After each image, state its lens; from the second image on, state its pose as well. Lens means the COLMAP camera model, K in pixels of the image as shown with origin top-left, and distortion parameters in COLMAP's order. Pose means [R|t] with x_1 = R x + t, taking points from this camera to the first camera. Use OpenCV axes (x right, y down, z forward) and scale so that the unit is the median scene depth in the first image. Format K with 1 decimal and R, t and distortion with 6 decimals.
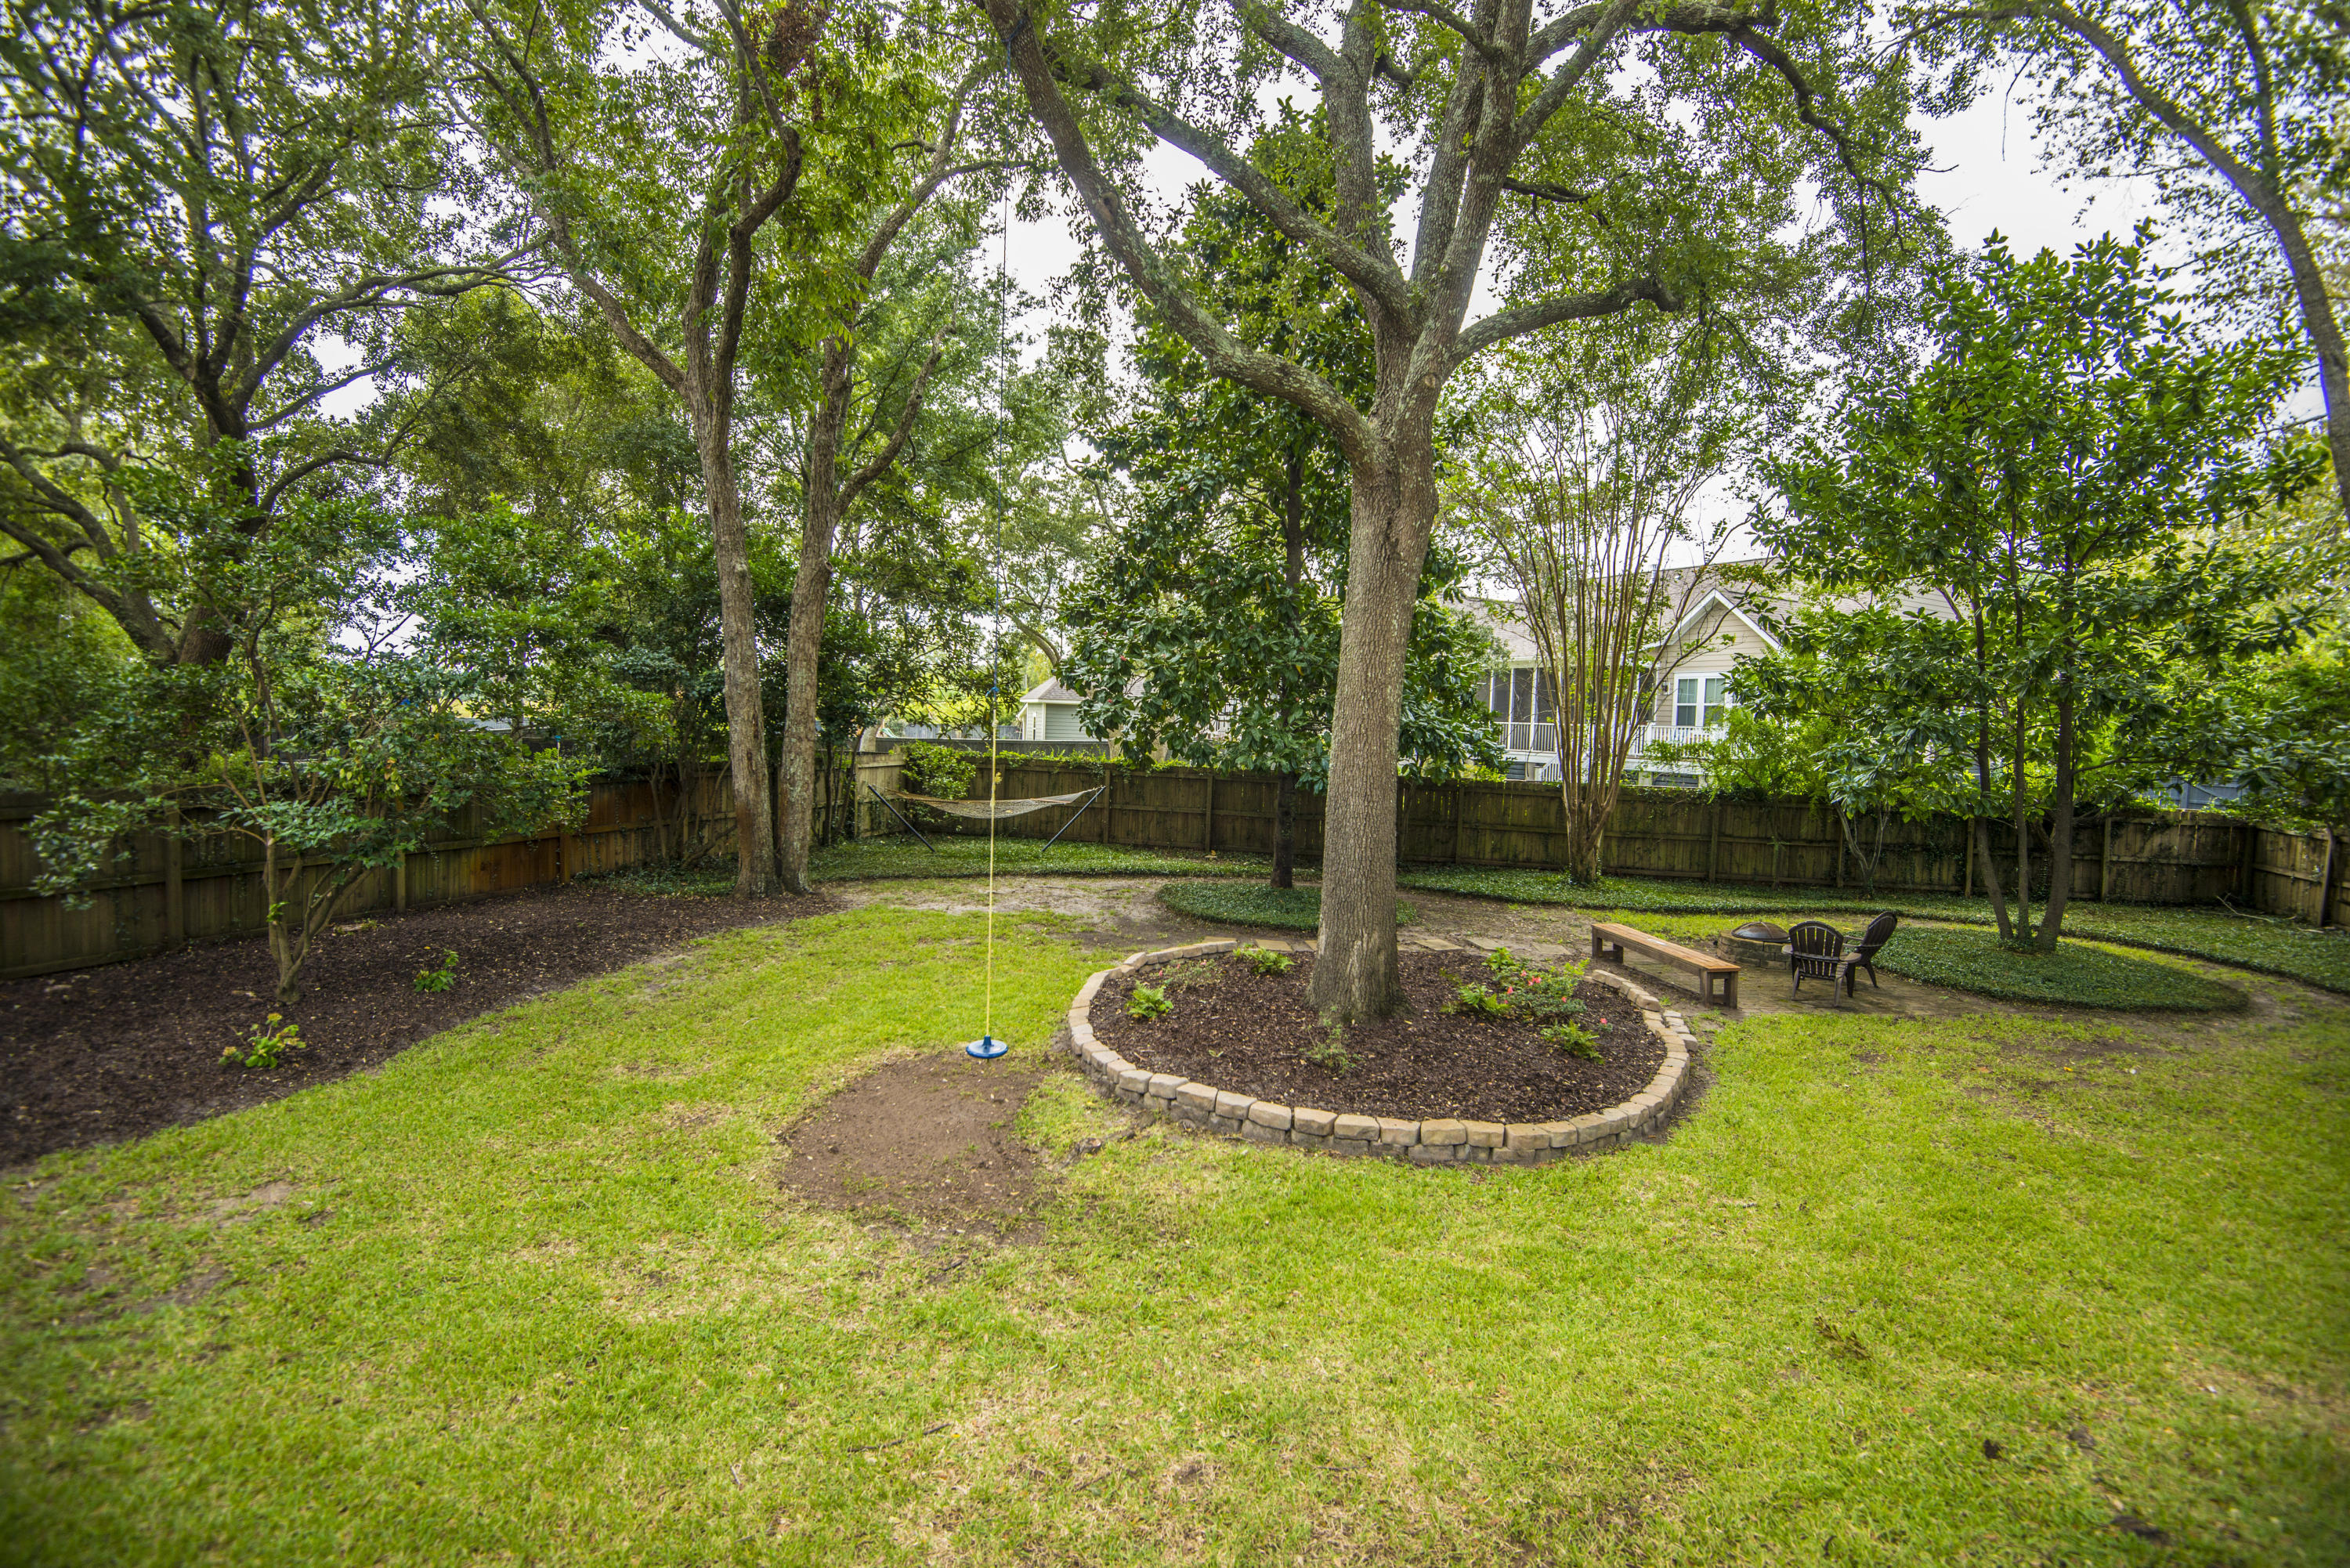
lens RADIAL K [[1083.1, 0, 1184.3], [0, 1083.1, 777.4], [0, 0, 1]] dist [-0.018173, -0.014873]
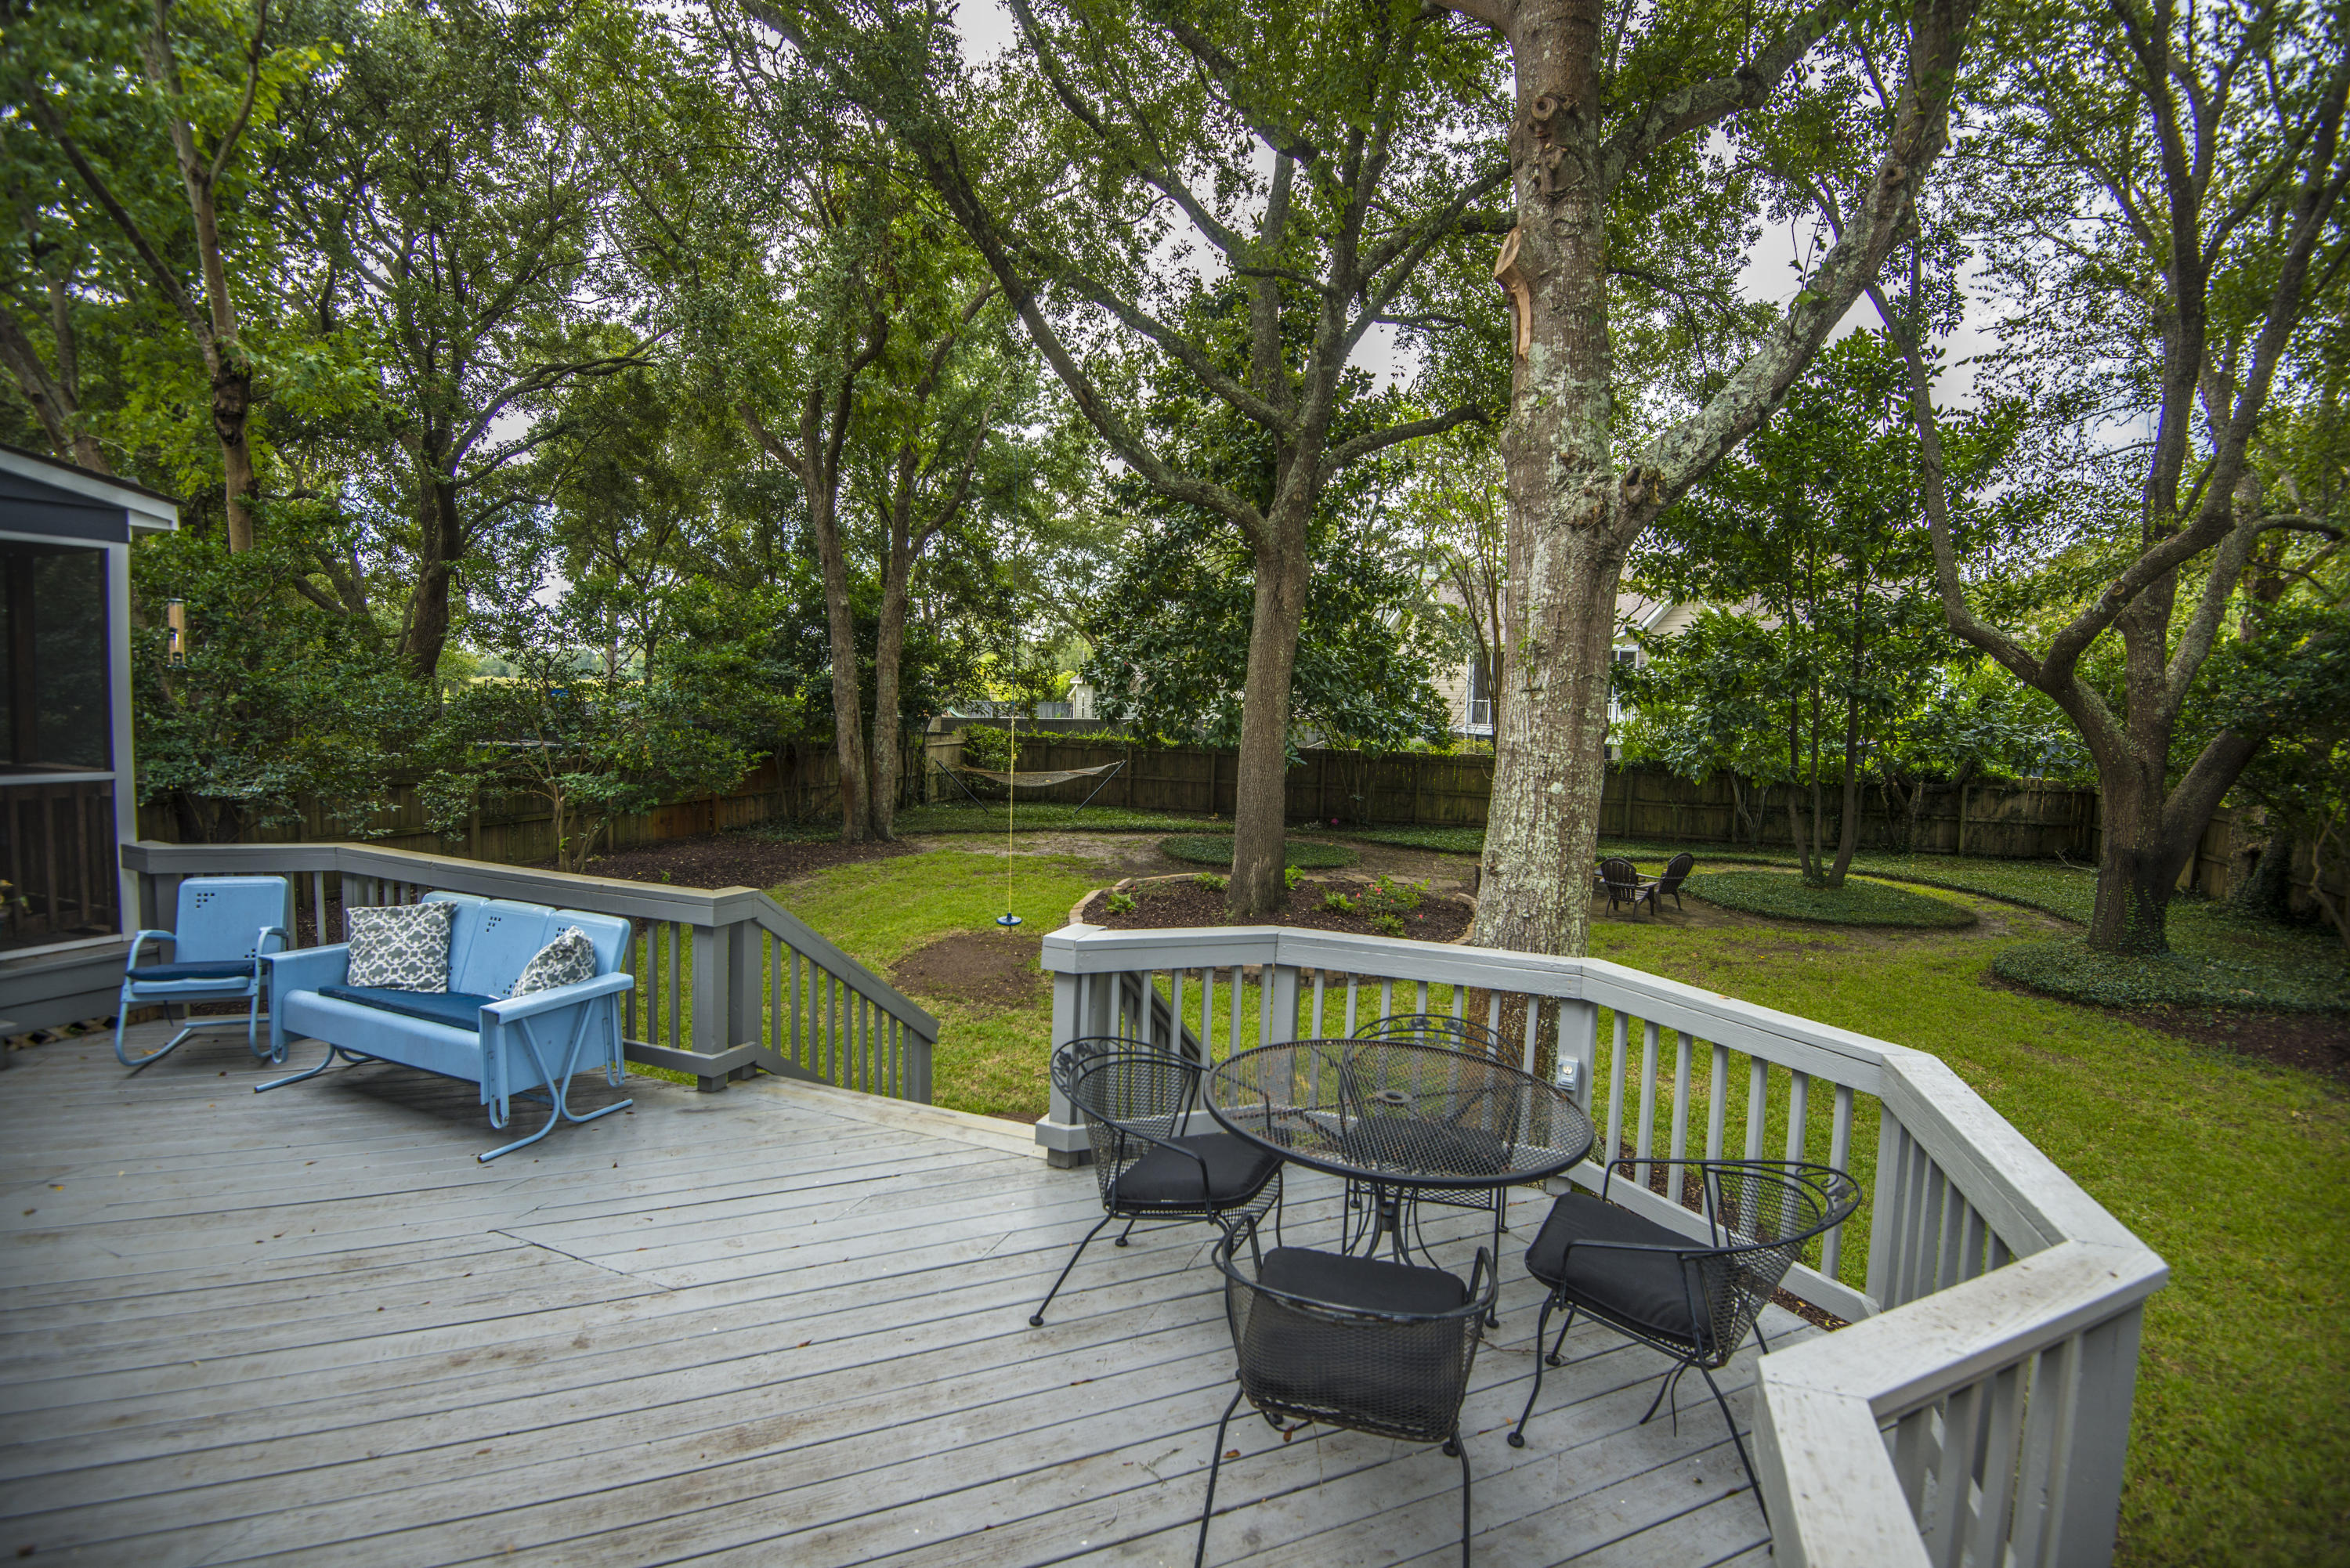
lens RADIAL K [[1072.7, 0, 1175.0], [0, 1072.7, 784.0], [0, 0, 1]] dist [-0.019230, -0.014601]
pose [[0.998017, -0.001892, -0.062909, 0.086147], [0.003875, 0.999499, 0.031409, -0.004393], [0.062818, -0.031591, 0.997525, -0.308189]]
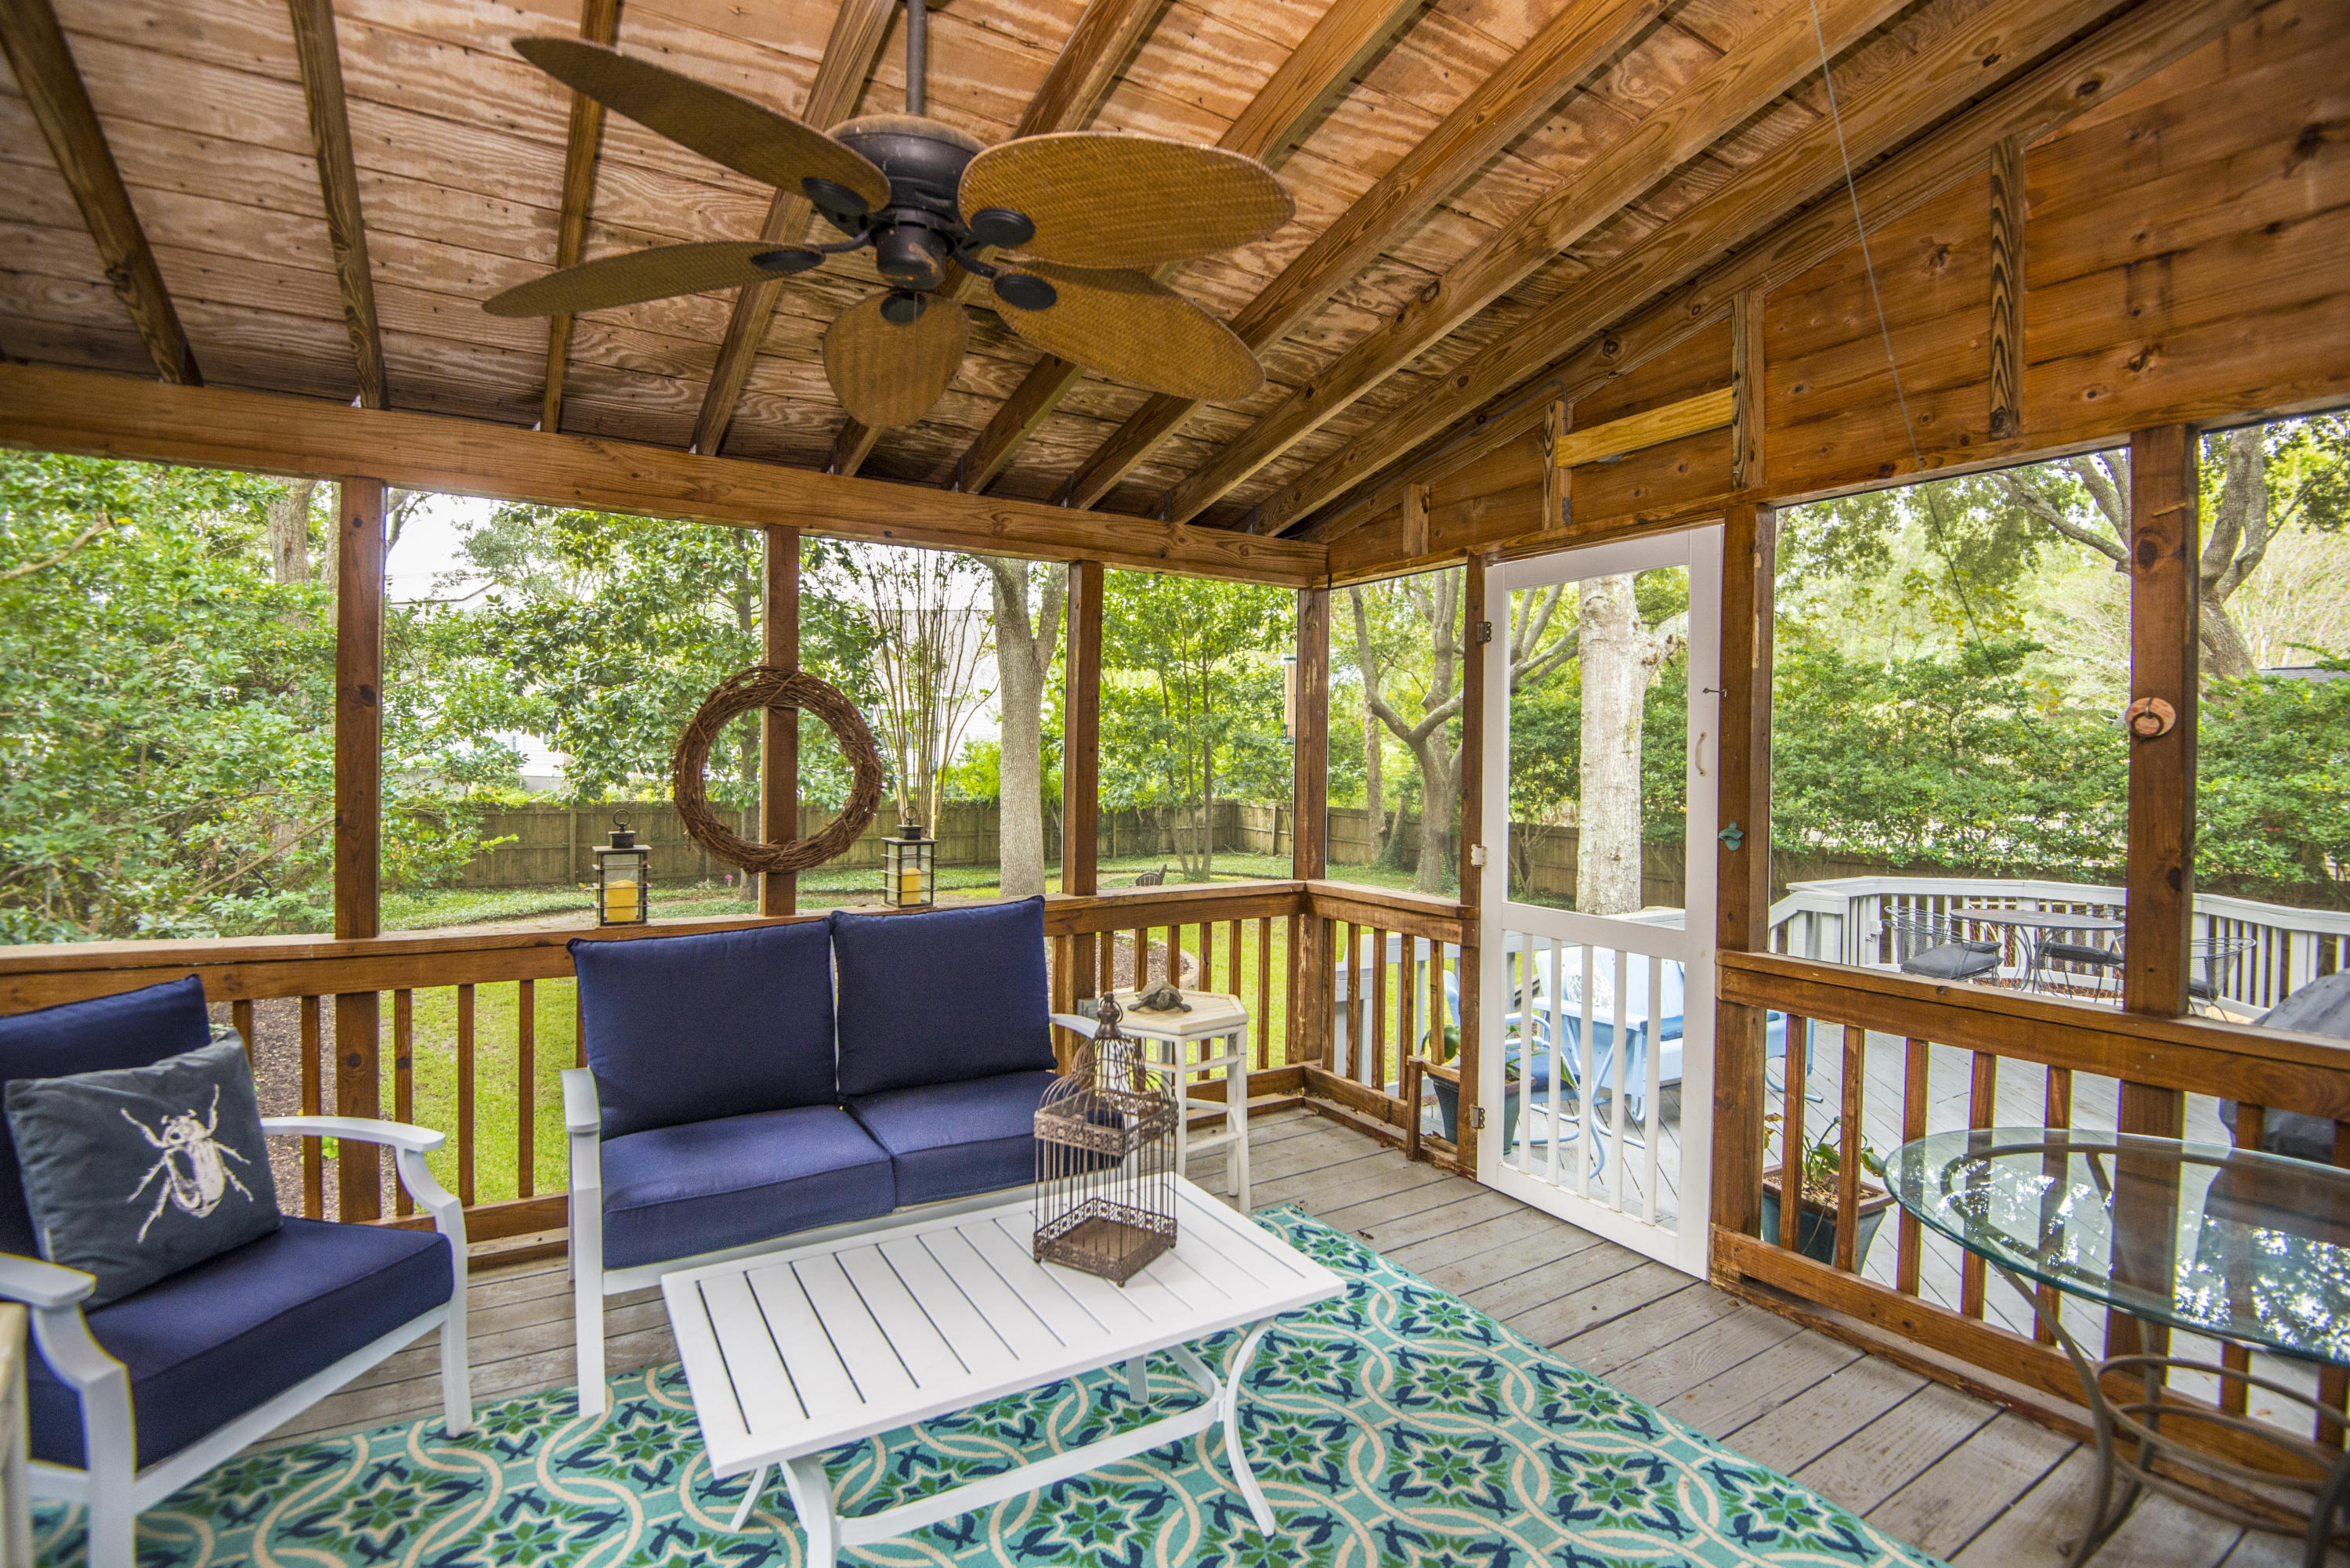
lens RADIAL K [[1072.7, 0, 1175.0], [0, 1072.7, 784.0], [0, 0, 1]] dist [-0.019230, -0.014601]
pose [[0.641480, -0.041399, 0.766022, -0.549320], [0.041448, 0.998955, 0.019278, -0.032154], [-0.766019, 0.019384, 0.642526, -0.117882]]
